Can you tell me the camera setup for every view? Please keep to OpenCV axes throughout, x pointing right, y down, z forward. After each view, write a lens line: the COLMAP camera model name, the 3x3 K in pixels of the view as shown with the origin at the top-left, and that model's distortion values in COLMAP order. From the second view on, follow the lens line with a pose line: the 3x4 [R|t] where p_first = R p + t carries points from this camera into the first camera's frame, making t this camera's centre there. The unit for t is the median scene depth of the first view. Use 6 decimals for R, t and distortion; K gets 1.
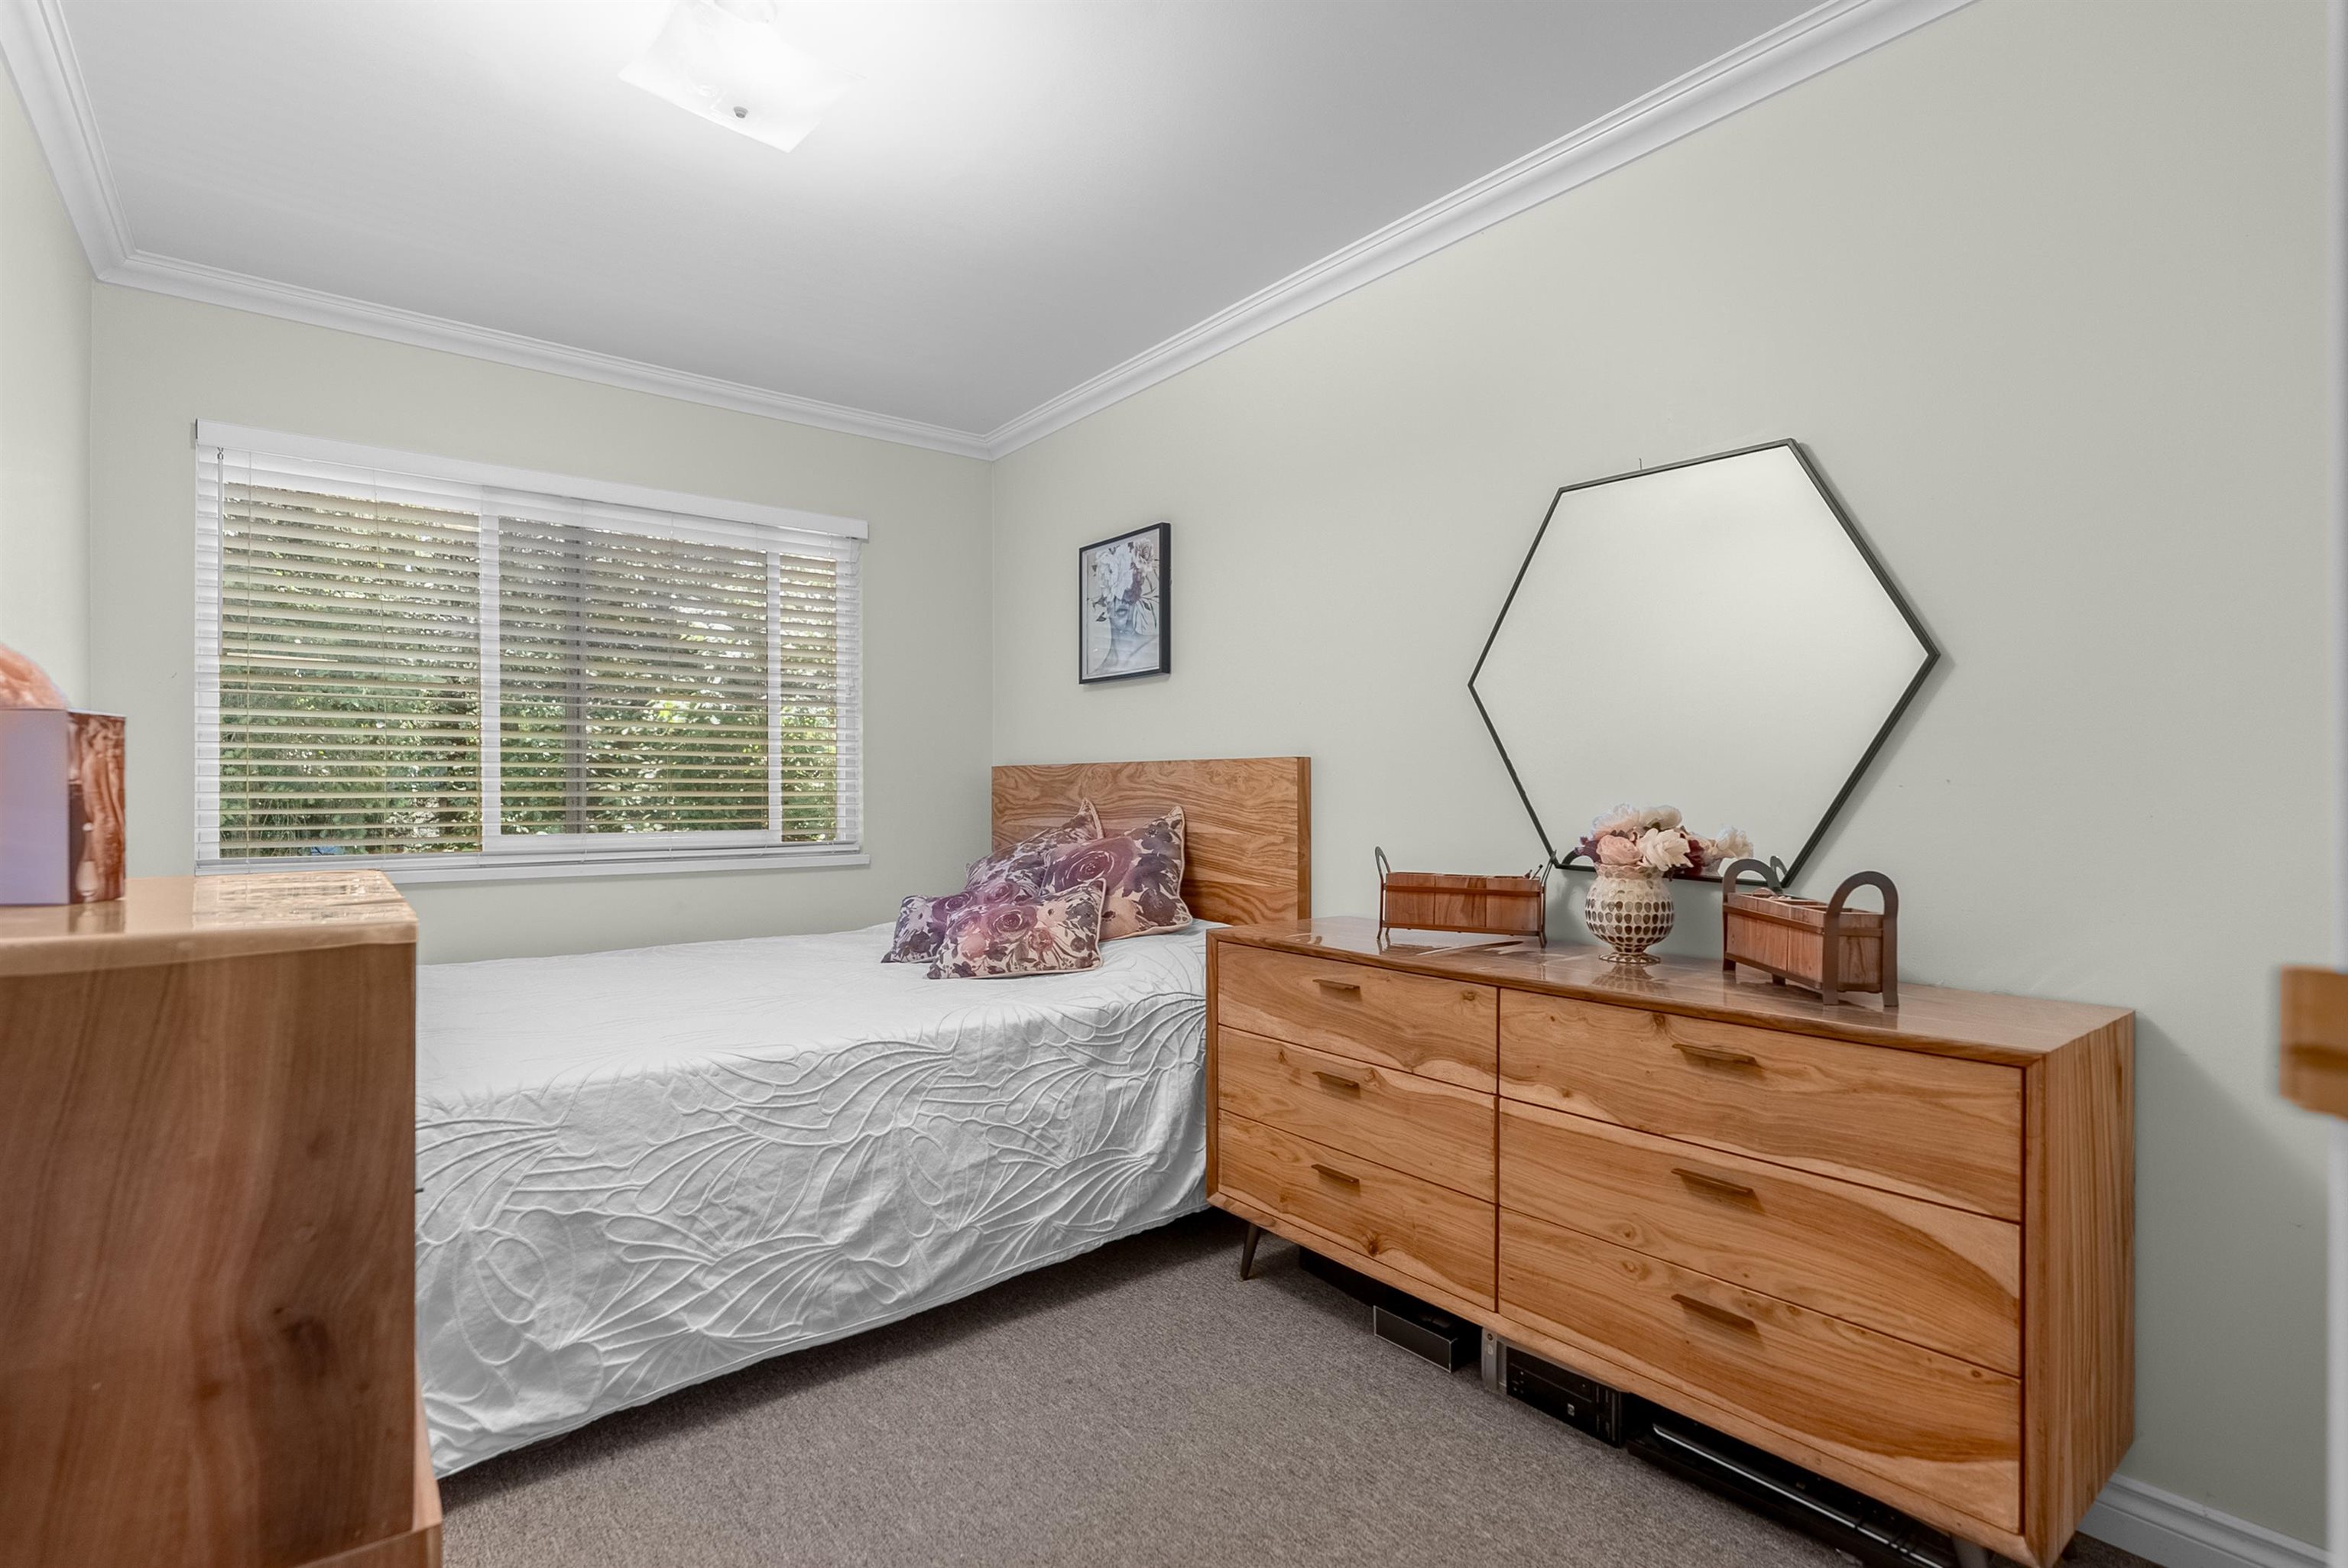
lens RADIAL K [[1076.7, 0, 1180.4], [0, 1076.7, 791.7], [0, 0, 1]] dist [-0.012515, 0.001260]
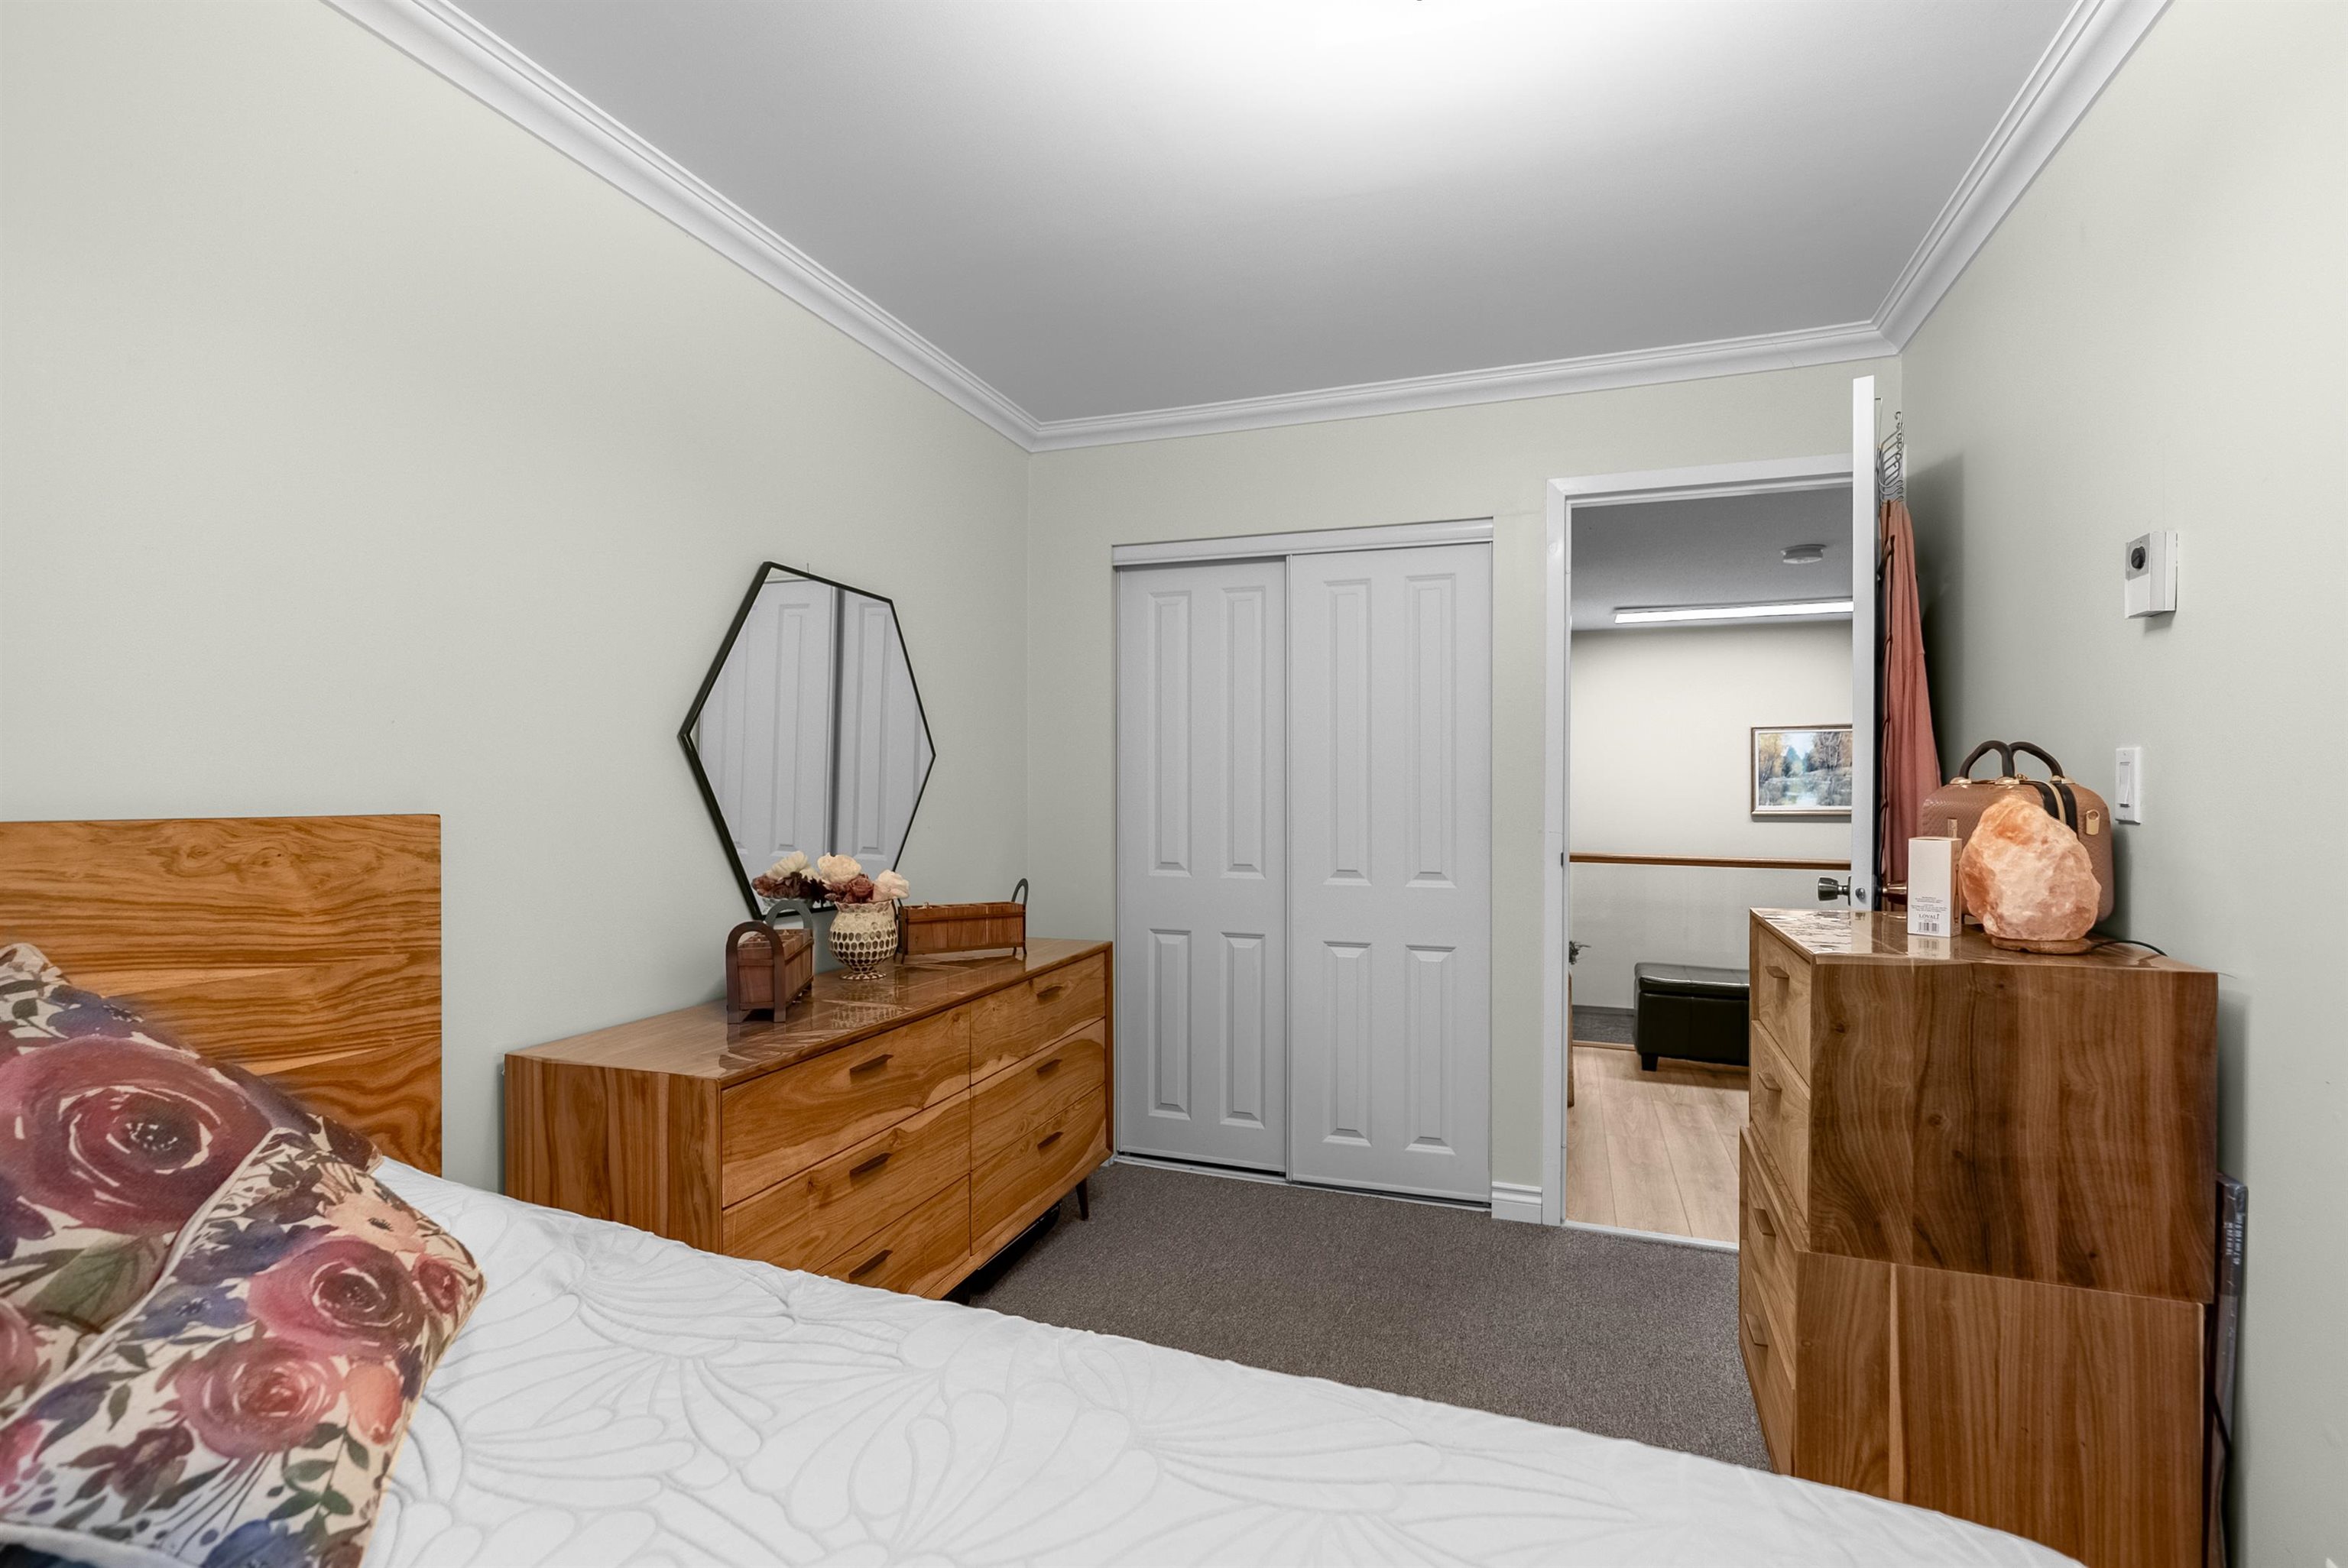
lens RADIAL K [[1076.7, 0, 1180.4], [0, 1076.7, 791.7], [0, 0, 1]] dist [-0.012515, 0.001260]
pose [[-0.519250, -0.006558, 0.854597, -0.801635], [-0.002833, 0.999978, 0.005953, -0.065272], [-0.854618, 0.000670, -0.519257, 1.259609]]
